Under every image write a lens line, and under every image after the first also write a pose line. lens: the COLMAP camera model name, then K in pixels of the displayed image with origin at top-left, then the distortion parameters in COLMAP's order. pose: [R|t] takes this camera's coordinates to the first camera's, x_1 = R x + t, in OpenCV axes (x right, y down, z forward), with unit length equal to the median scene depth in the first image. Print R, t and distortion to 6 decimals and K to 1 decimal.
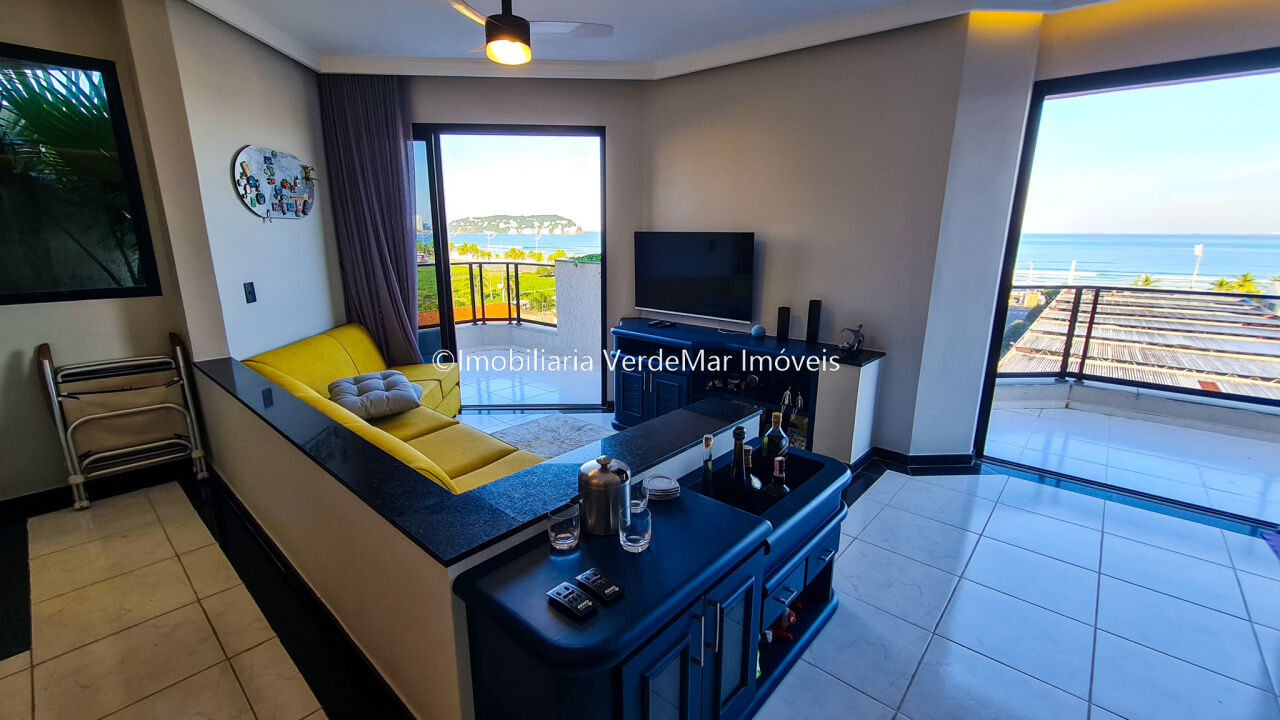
lens RADIAL K [[530.1, 0, 637.3], [0, 530.1, 363.5], [0, 0, 1]] dist [0.000694, 0.000162]
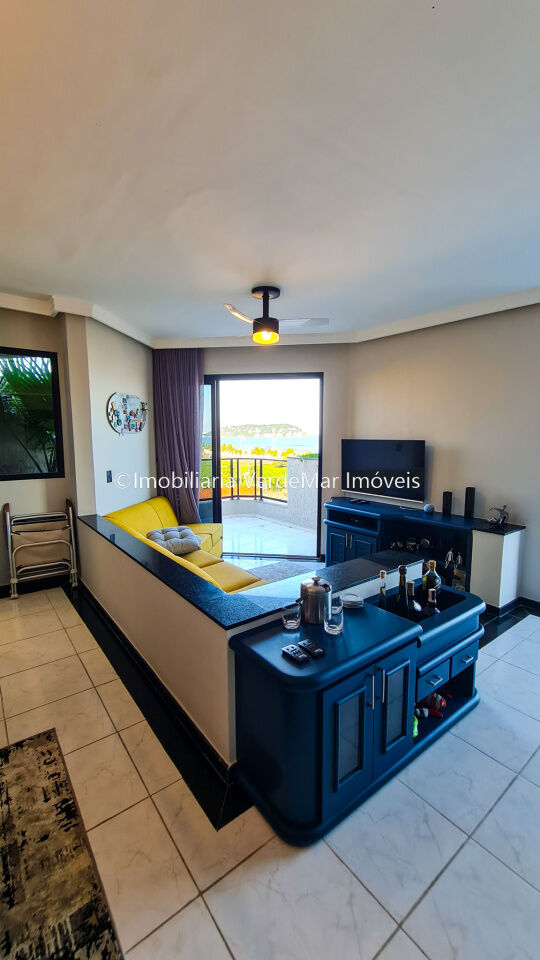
lens RADIAL K [[397.6, 0, 264.5], [0, 397.6, 479.5], [0, 0, 1]] dist [0.000694, 0.000162]
pose [[0.979214, 0.014968, -0.202276, 0.013080], [-0.041272, 0.991113, -0.126457, 0.016652], [0.198586, 0.132177, 0.971130, -0.141521]]
